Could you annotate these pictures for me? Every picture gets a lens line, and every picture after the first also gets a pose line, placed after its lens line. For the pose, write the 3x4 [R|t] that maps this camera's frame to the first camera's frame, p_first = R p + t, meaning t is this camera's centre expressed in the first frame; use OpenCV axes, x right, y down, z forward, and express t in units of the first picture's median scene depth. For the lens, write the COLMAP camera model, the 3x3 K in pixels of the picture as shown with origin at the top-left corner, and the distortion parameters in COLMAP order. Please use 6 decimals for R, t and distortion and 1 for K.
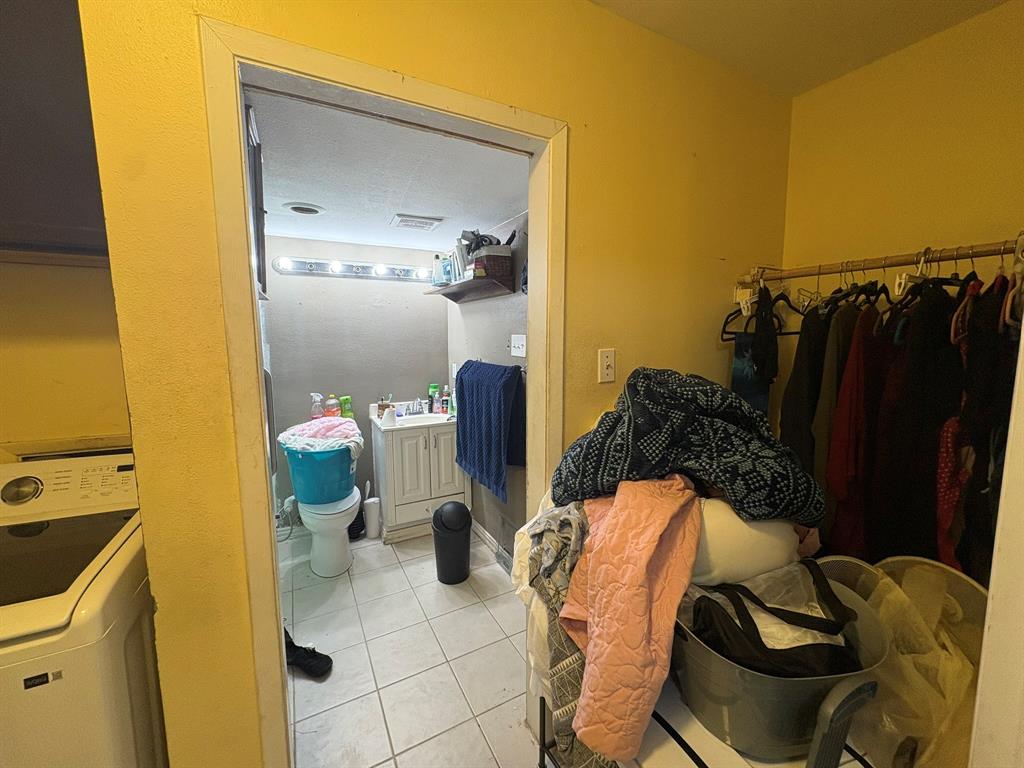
lens RADIAL K [[407.7, 0, 514.1], [0, 407.7, 380.1], [0, 0, 1]] dist [0.000247, 0.000363]
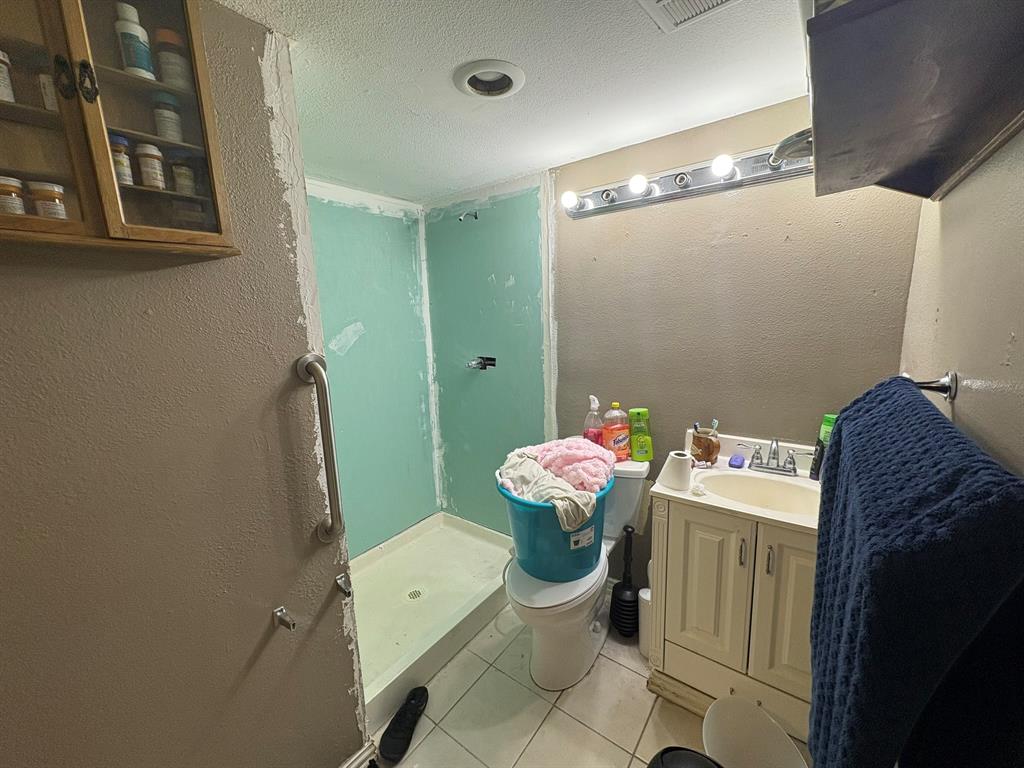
lens RADIAL K [[407.7, 0, 511.5], [0, 407.7, 382.9], [0, 0, 1]] dist [0.000247, 0.000363]
pose [[0.419844, 0.143524, -0.896176, 0.046481], [-0.070153, 0.989595, 0.125619, -0.068364], [0.904881, 0.010129, 0.425544, 0.658762]]
